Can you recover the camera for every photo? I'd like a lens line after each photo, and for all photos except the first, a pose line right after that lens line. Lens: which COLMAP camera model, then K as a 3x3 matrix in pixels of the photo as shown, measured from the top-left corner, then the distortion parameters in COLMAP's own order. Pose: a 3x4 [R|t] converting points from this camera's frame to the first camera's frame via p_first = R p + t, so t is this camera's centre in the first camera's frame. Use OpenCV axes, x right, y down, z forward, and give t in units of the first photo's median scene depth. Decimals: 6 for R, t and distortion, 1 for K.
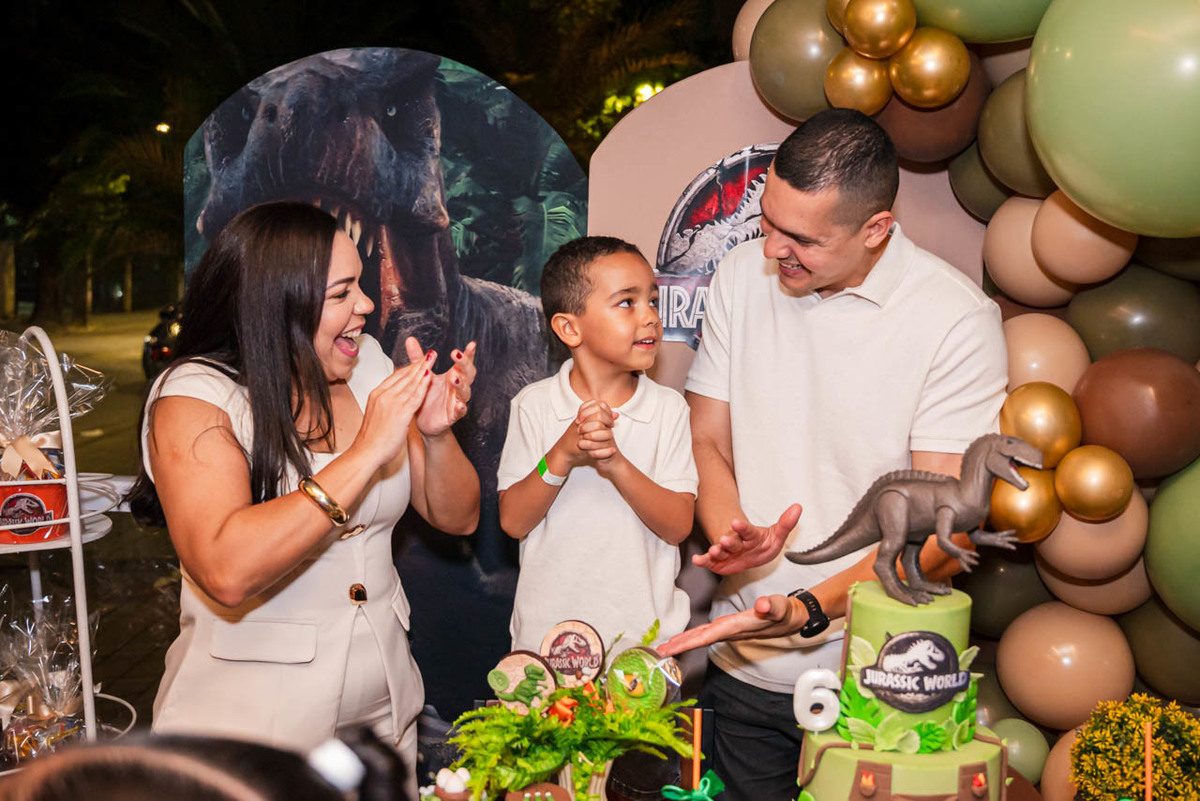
lens RADIAL K [[1312.2, 0, 633.4], [0, 1312.2, 402.7], [0, 0, 1]] dist [-0.001280, 0.010560]
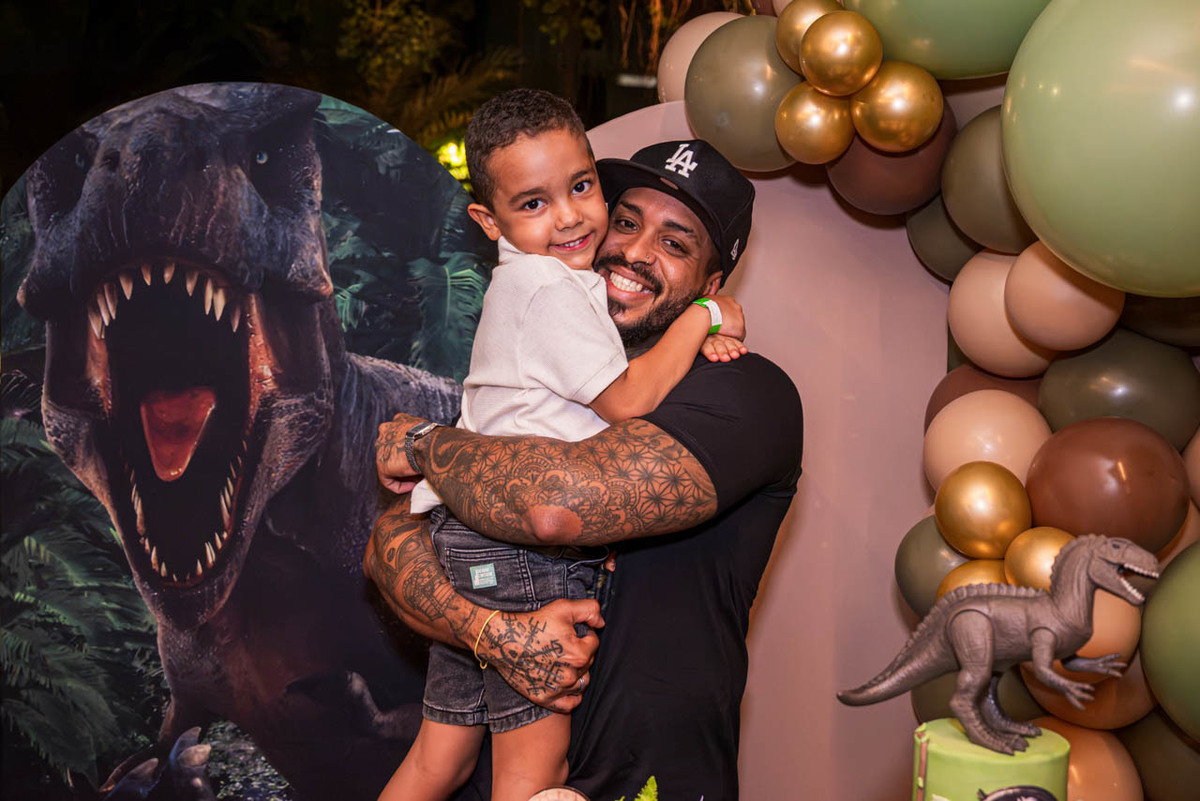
lens RADIAL K [[1410.4, 0, 618.6], [0, 1410.4, 382.5], [0, 0, 1]] dist [0.005683, 0.005881]
pose [[0.991317, -0.019830, 0.129987, -0.079574], [0.028875, 0.997262, -0.068074, -0.012488], [-0.128282, 0.071236, 0.989176, 0.094763]]
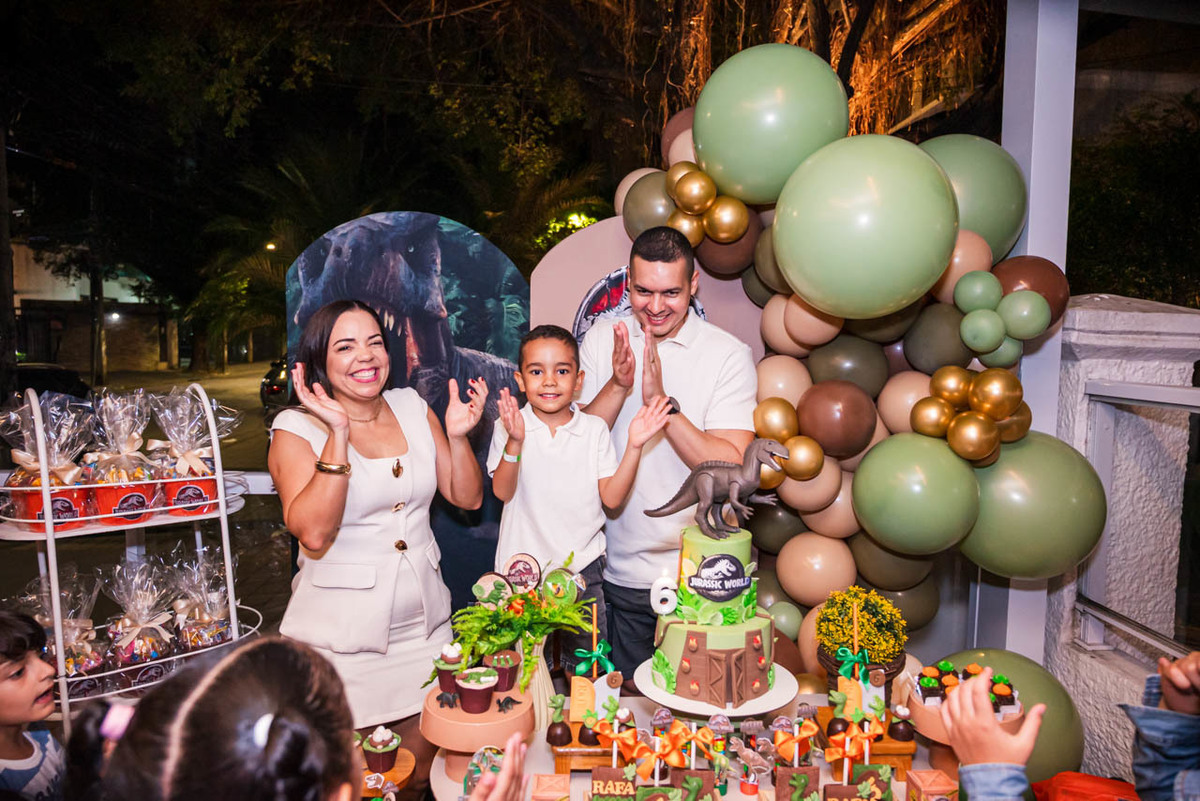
lens RADIAL K [[823.5, 0, 601.1], [0, 823.5, 390.0], [0, 0, 1]] dist [-0.010360, -0.000111]
pose [[0.999090, -0.023422, 0.035657, 0.016025], [0.024310, 0.999399, -0.024697, -0.011460], [-0.035057, 0.025541, 0.999059, -0.049954]]
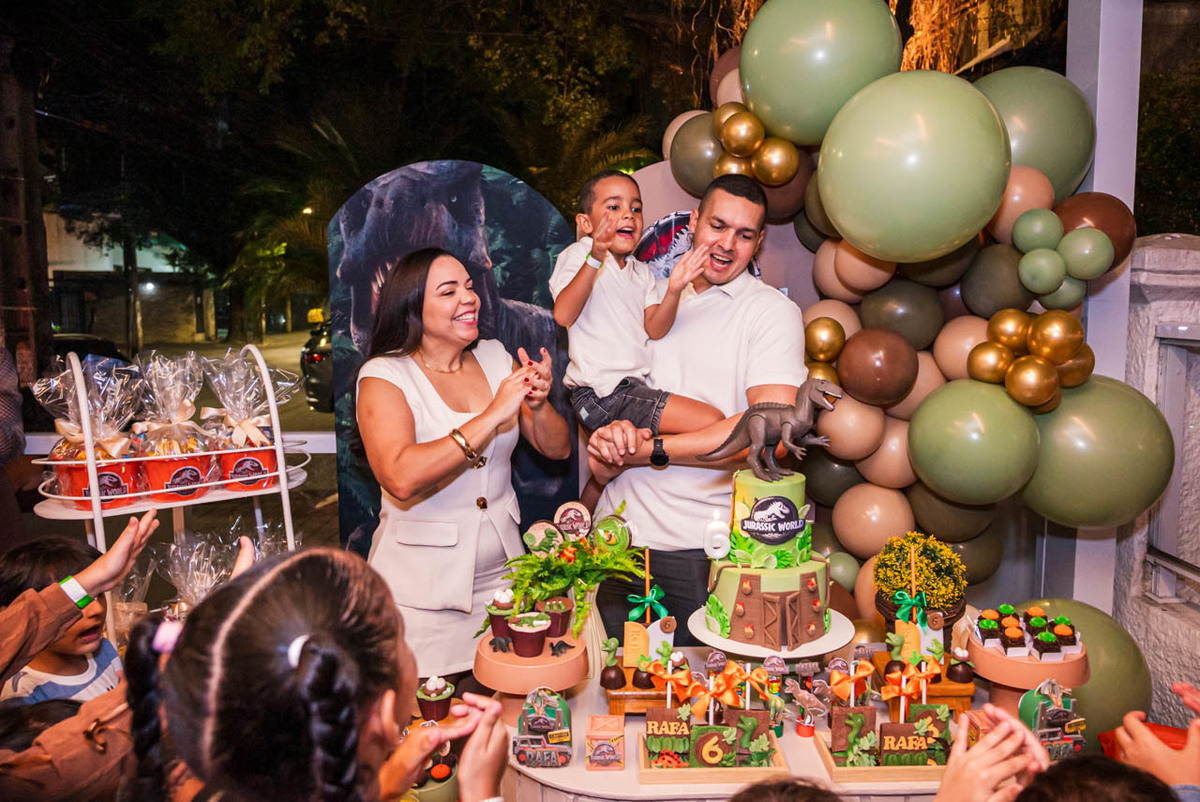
lens RADIAL K [[861.6, 0, 633.5], [0, 861.6, 374.6], [0, 0, 1]] dist [-0.010697, -0.003425]
pose [[0.999170, -0.038962, 0.011847, 0.017086], [0.039007, 0.999232, -0.003604, 0.007815], [-0.011697, 0.004063, 0.999923, -0.069086]]
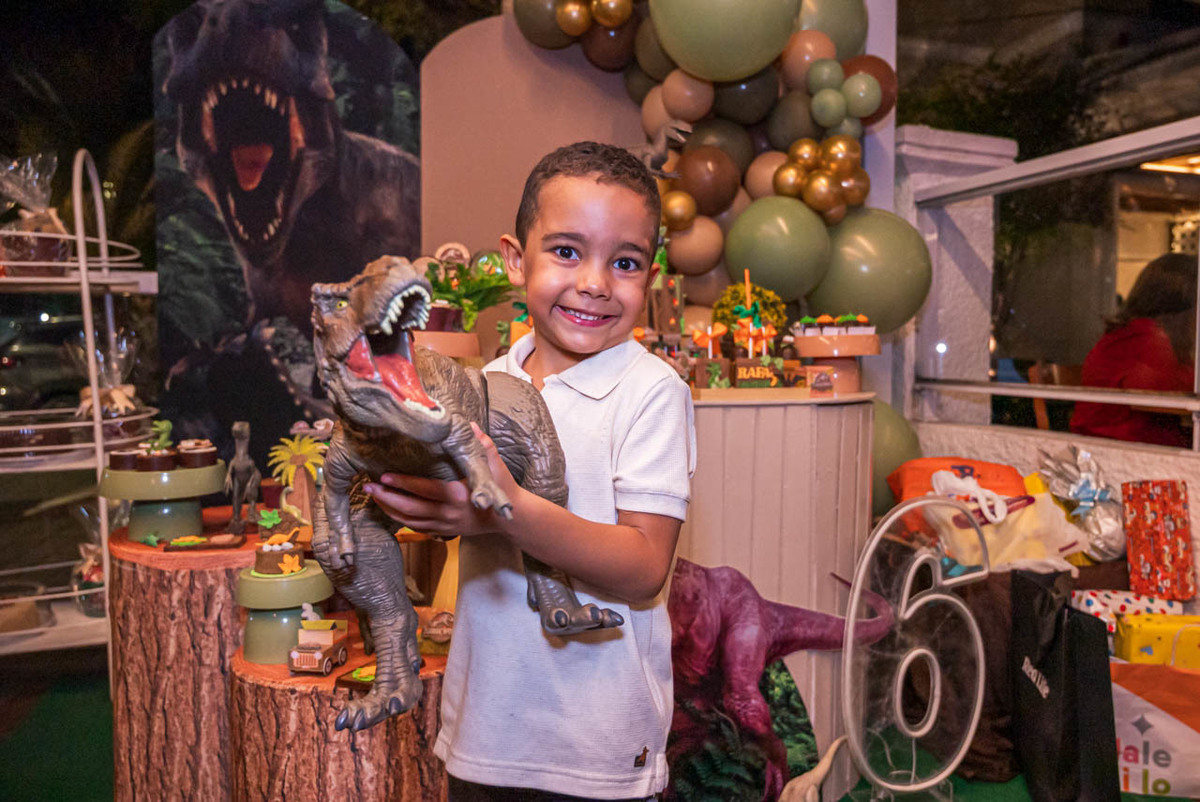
lens RADIAL K [[921.0, 0, 687.7], [0, 921.0, 373.2], [0, 0, 1]] dist [-0.008950, 0.008742]
pose [[0.947356, -0.043524, 0.317210, -0.103331], [0.061358, 0.997035, -0.046447, 0.294172], [-0.314248, 0.063466, 0.947217, -0.213026]]
